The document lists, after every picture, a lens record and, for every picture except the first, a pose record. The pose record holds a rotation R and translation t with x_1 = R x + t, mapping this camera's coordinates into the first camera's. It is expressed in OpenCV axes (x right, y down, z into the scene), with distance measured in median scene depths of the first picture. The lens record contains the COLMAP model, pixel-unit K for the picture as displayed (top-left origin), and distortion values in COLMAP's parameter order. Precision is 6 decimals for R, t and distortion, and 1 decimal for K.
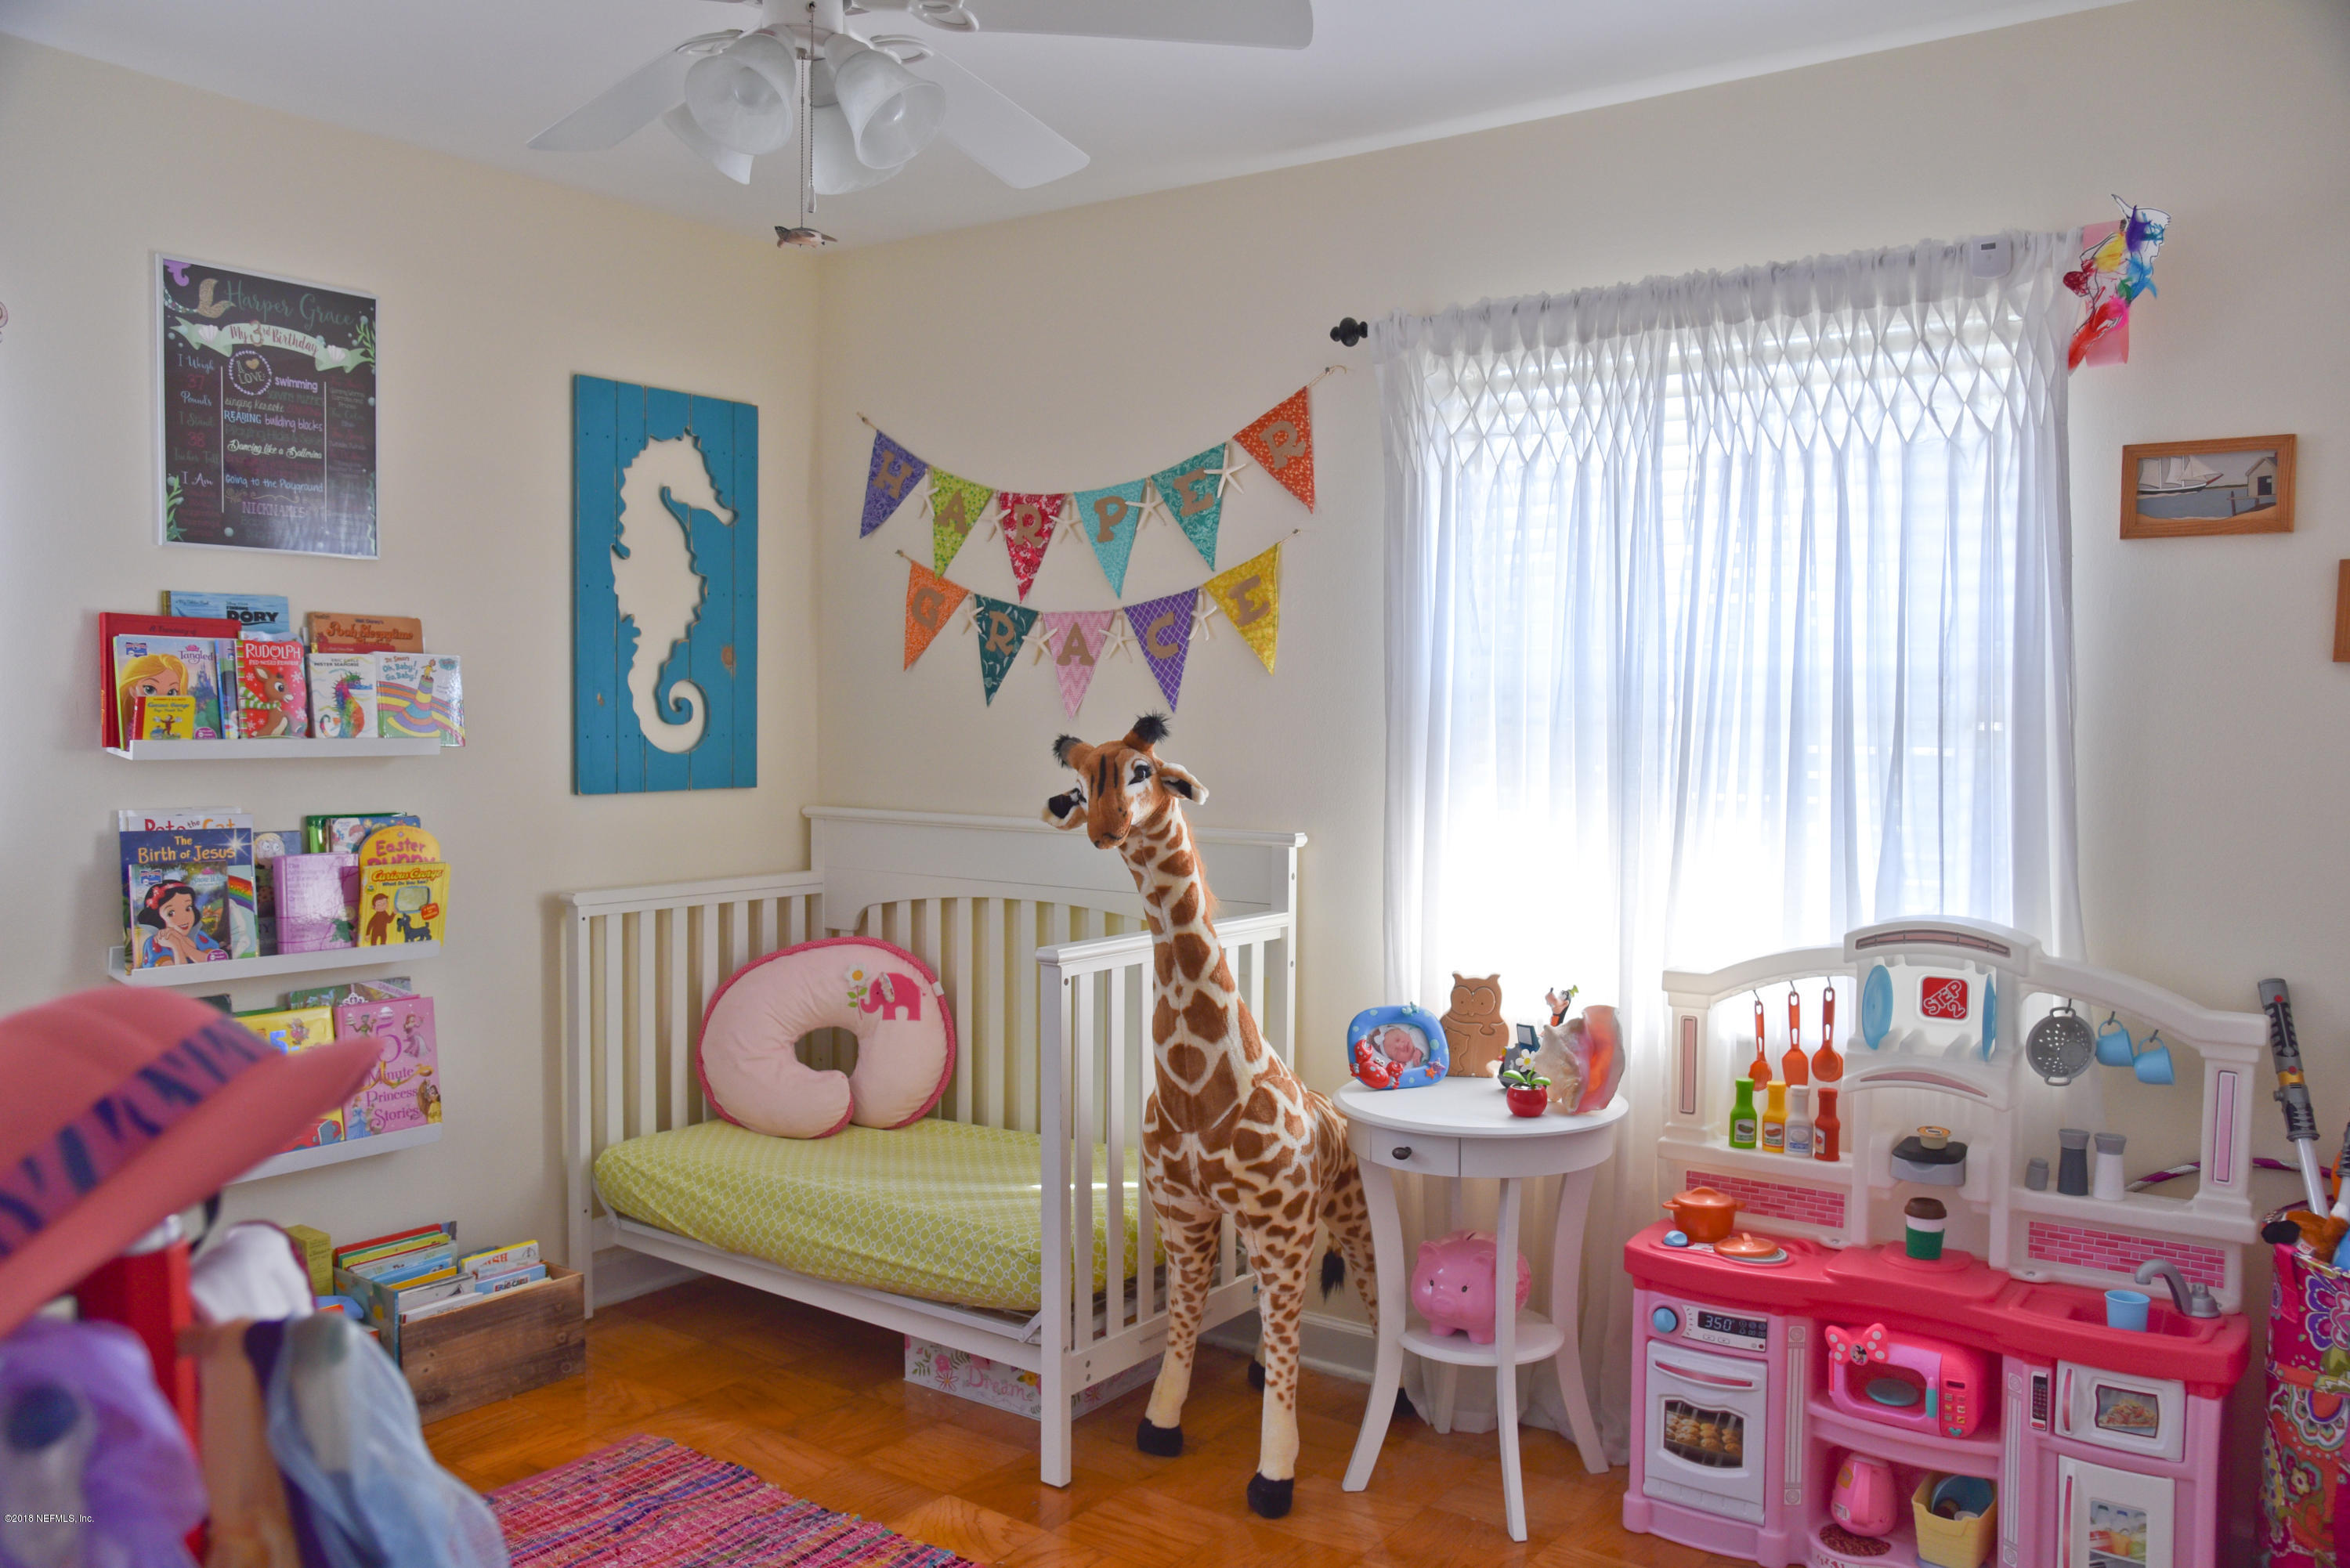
lens RADIAL K [[1801.2, 0, 1188.0], [0, 1801.2, 784.8], [0, 0, 1]] dist [-0.052755, 0.078778]
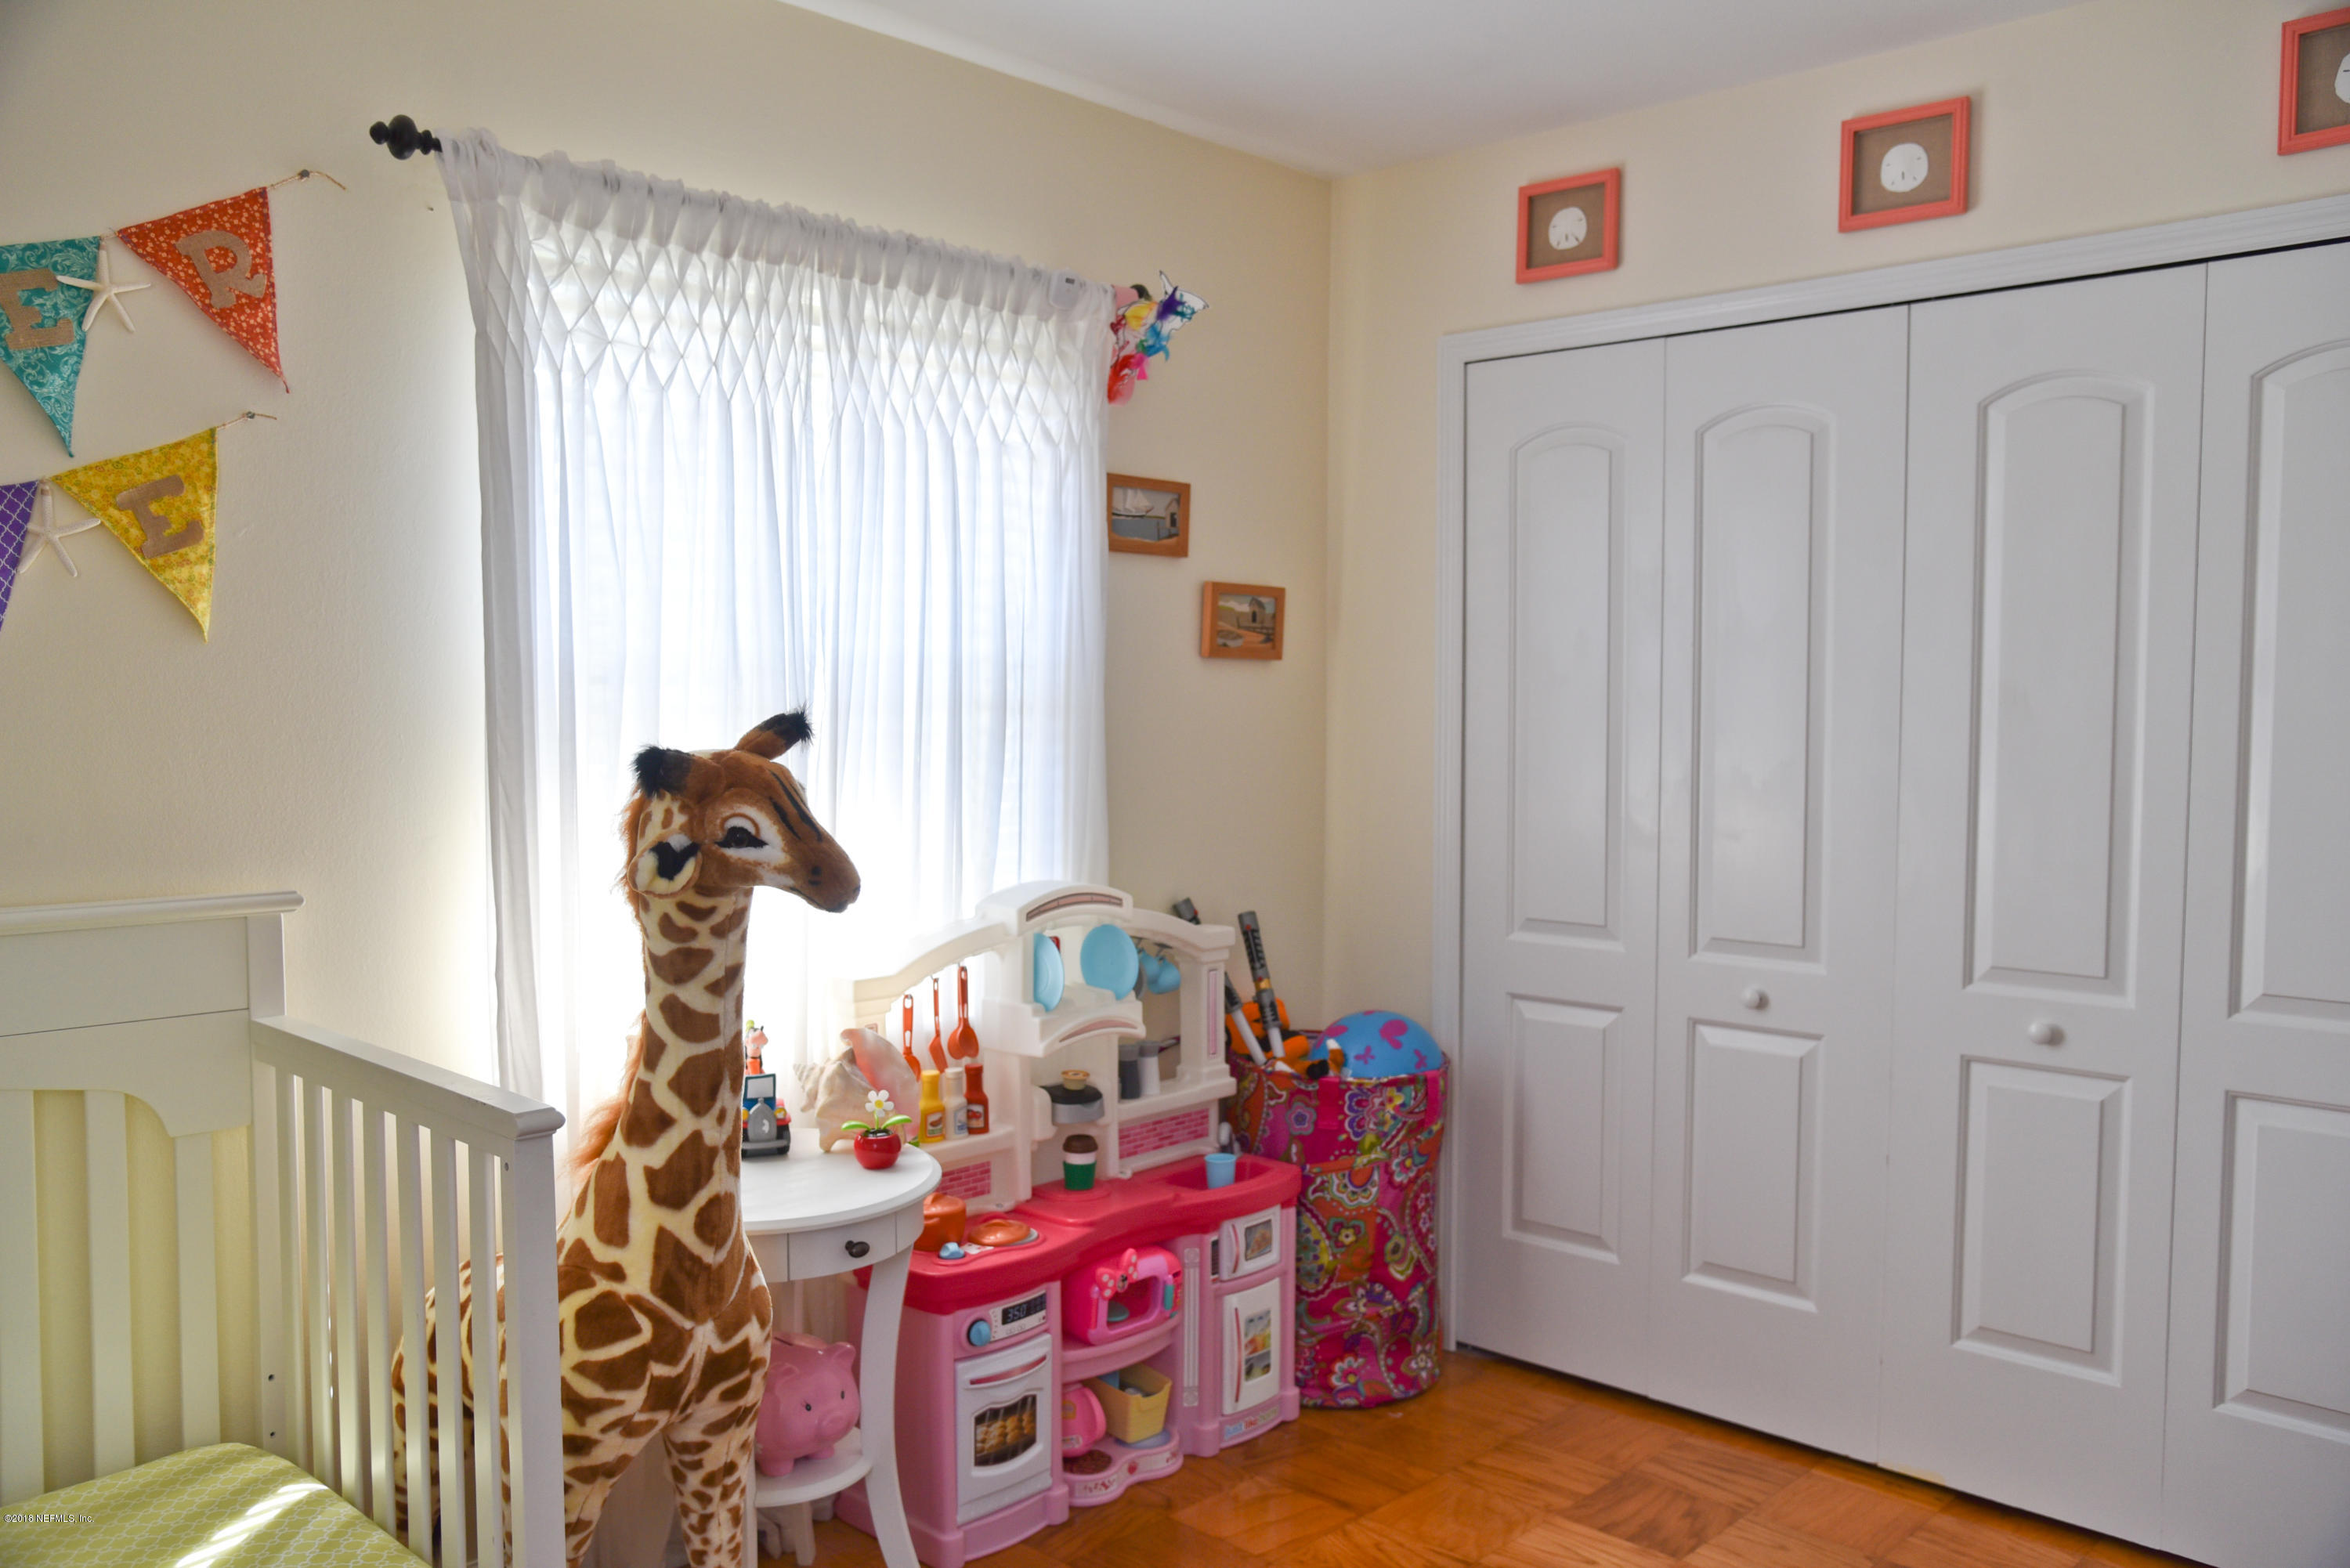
lens RADIAL K [[1857.1, 0, 1175.0], [0, 1857.1, 784.0], [0, 0, 1]] dist [-0.057015, 0.092560]
pose [[0.142035, -0.056376, 0.988255, -0.672530], [0.036765, 0.997988, 0.051647, -0.041343], [-0.989179, 0.028997, 0.143822, 0.736611]]
